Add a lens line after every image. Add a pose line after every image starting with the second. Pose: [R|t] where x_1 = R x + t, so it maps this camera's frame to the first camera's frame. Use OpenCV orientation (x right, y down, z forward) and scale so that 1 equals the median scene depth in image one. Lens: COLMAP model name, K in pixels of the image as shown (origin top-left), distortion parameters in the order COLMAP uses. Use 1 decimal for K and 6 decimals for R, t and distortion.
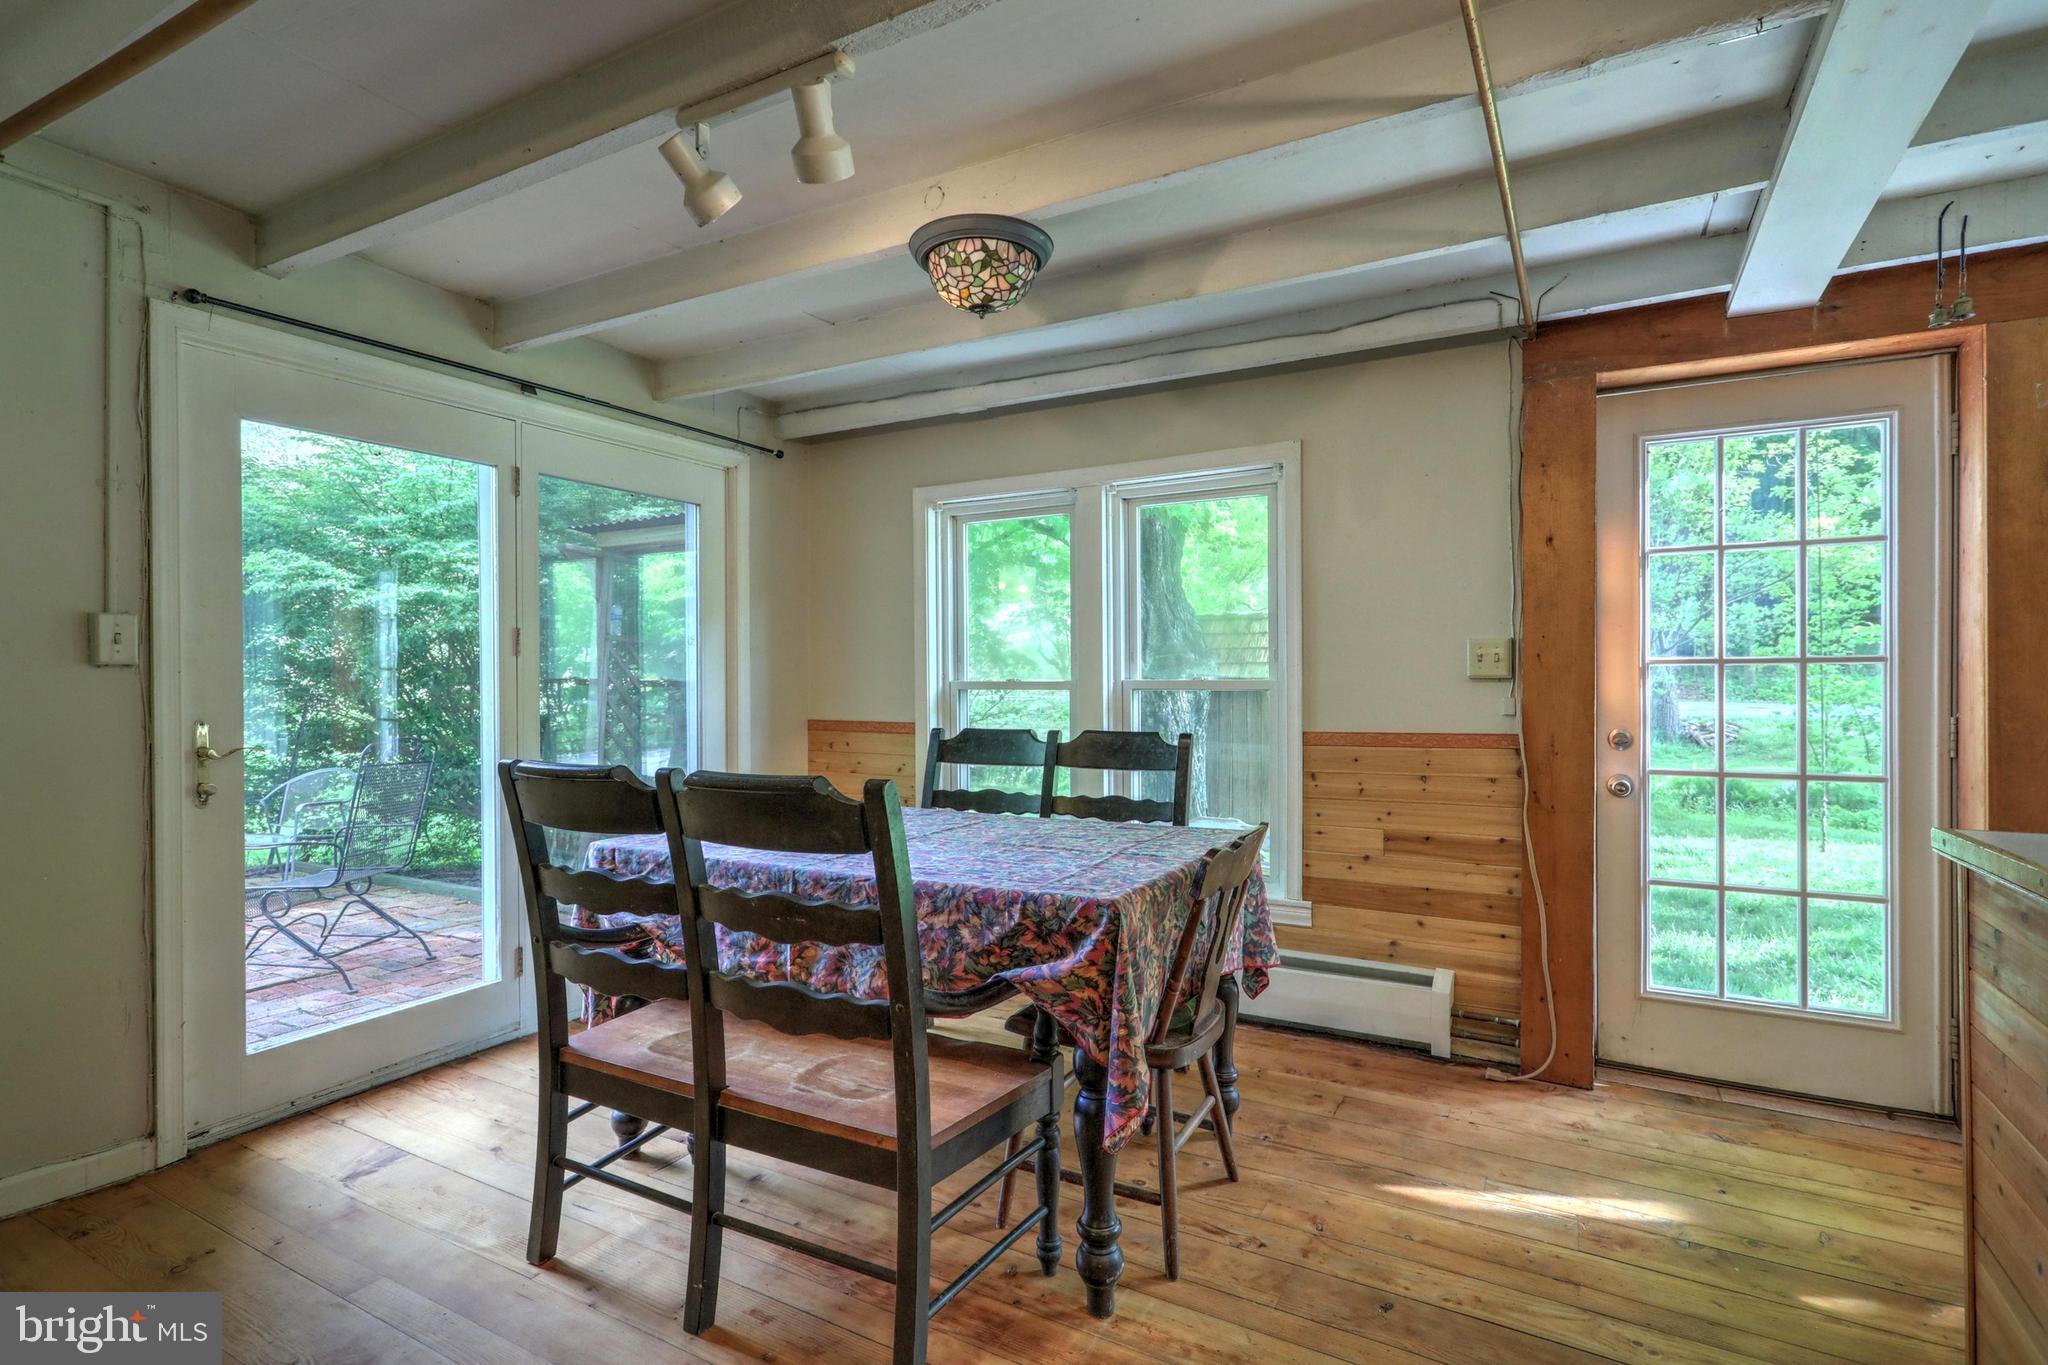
lens RADIAL K [[970.4, 0, 1018.3], [0, 970.4, 681.5], [0, 0, 1]] dist [-0.002536, 0.000277]
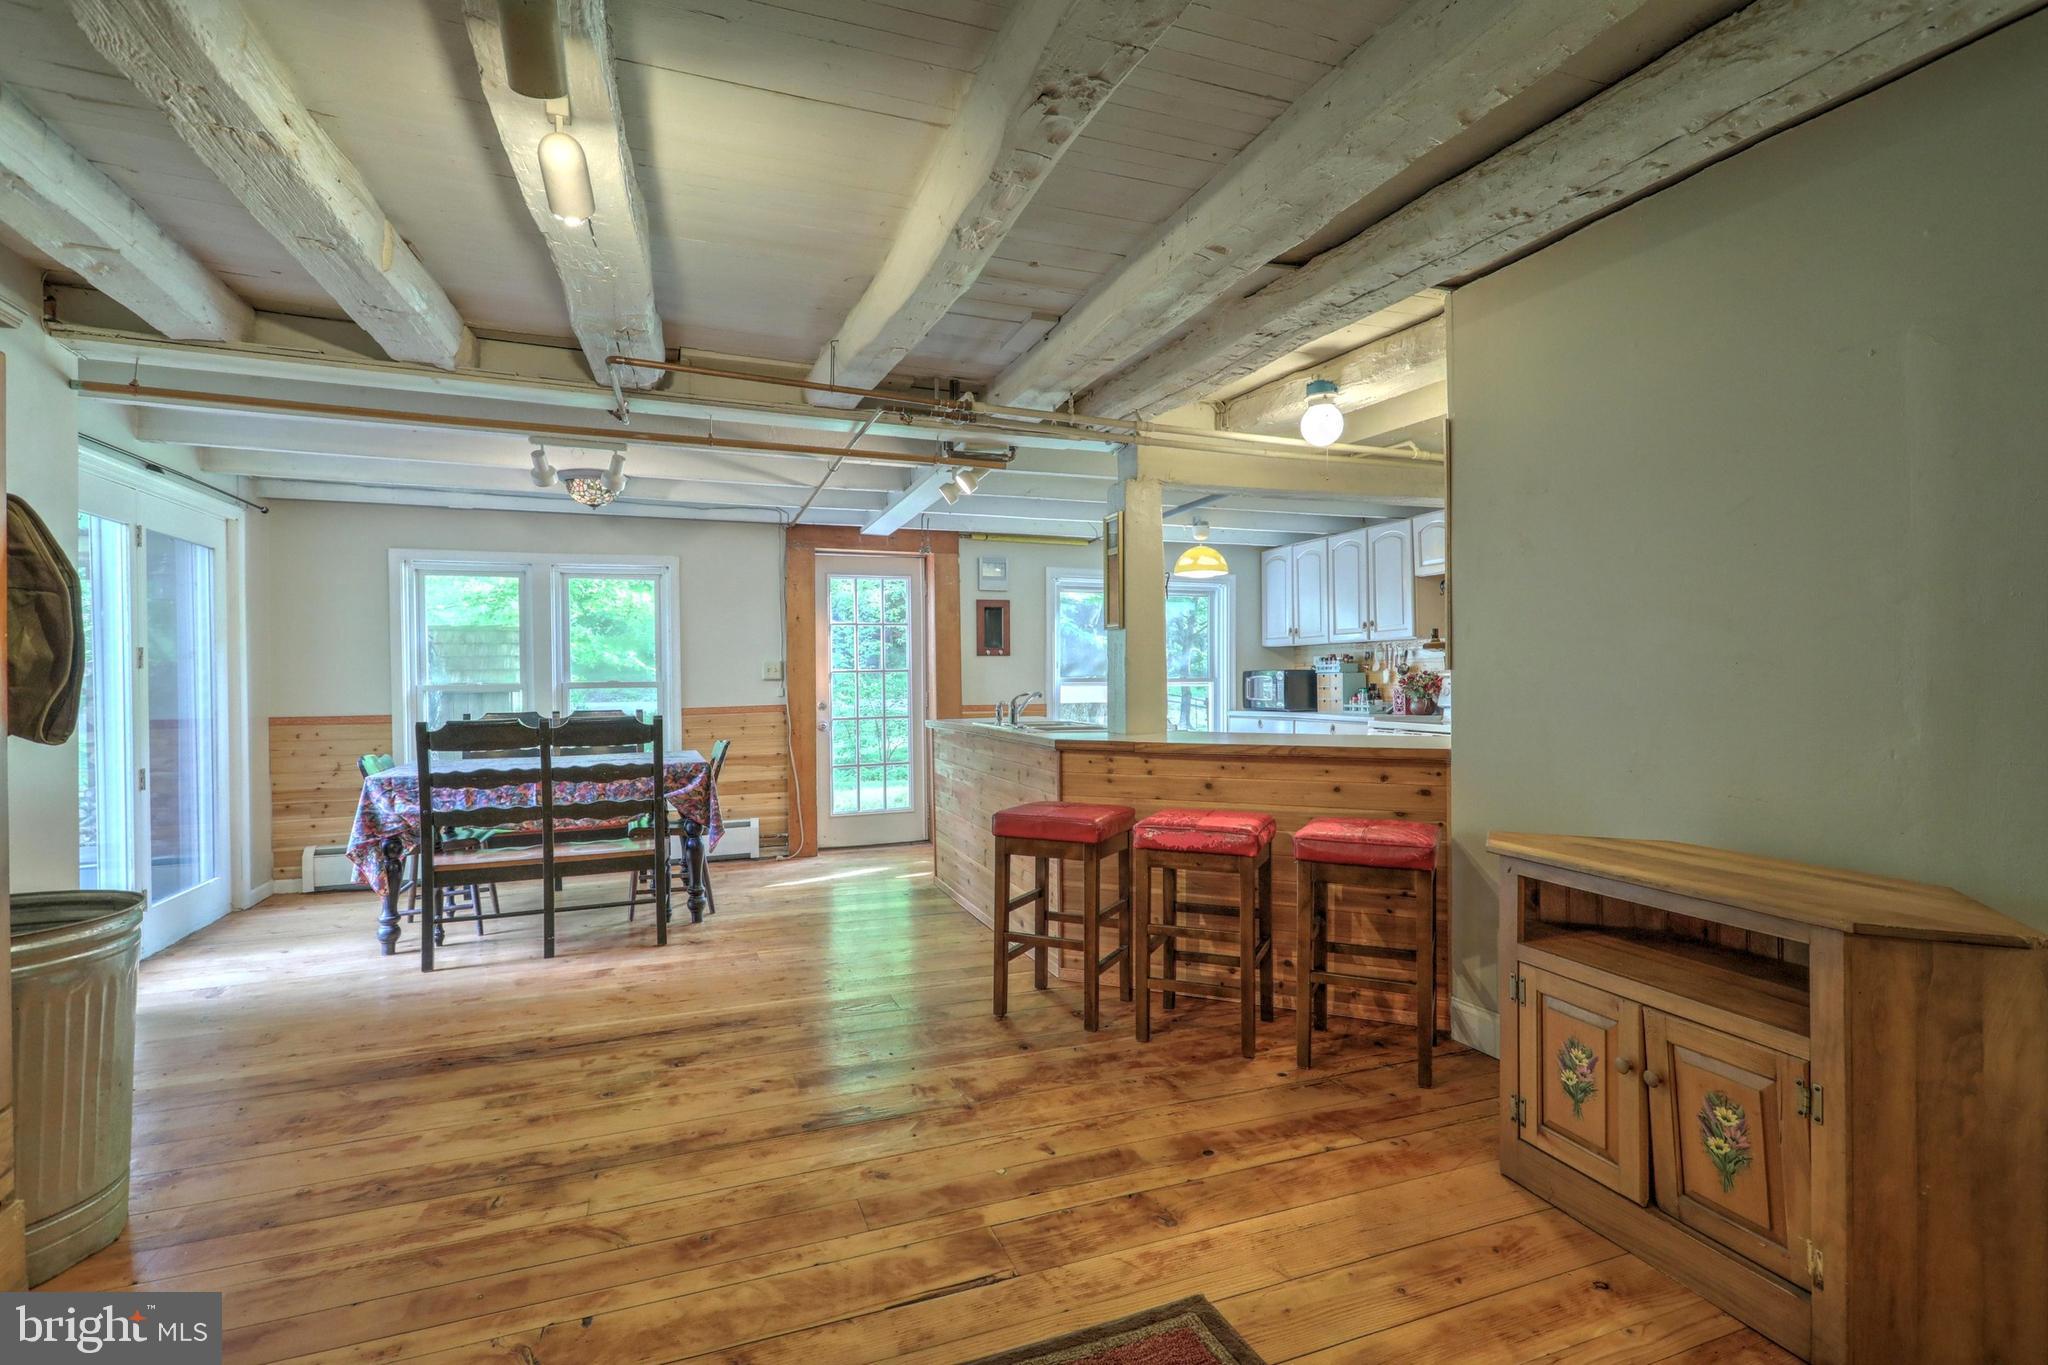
lens RADIAL K [[970.4, 0, 1029.8], [0, 970.4, 678.7], [0, 0, 1]] dist [-0.002536, 0.000277]
pose [[0.634376, -0.007929, 0.772984, -0.819718], [0.014836, 0.999888, -0.001920, 0.007904], [-0.772882, 0.012686, 0.634423, -0.815219]]
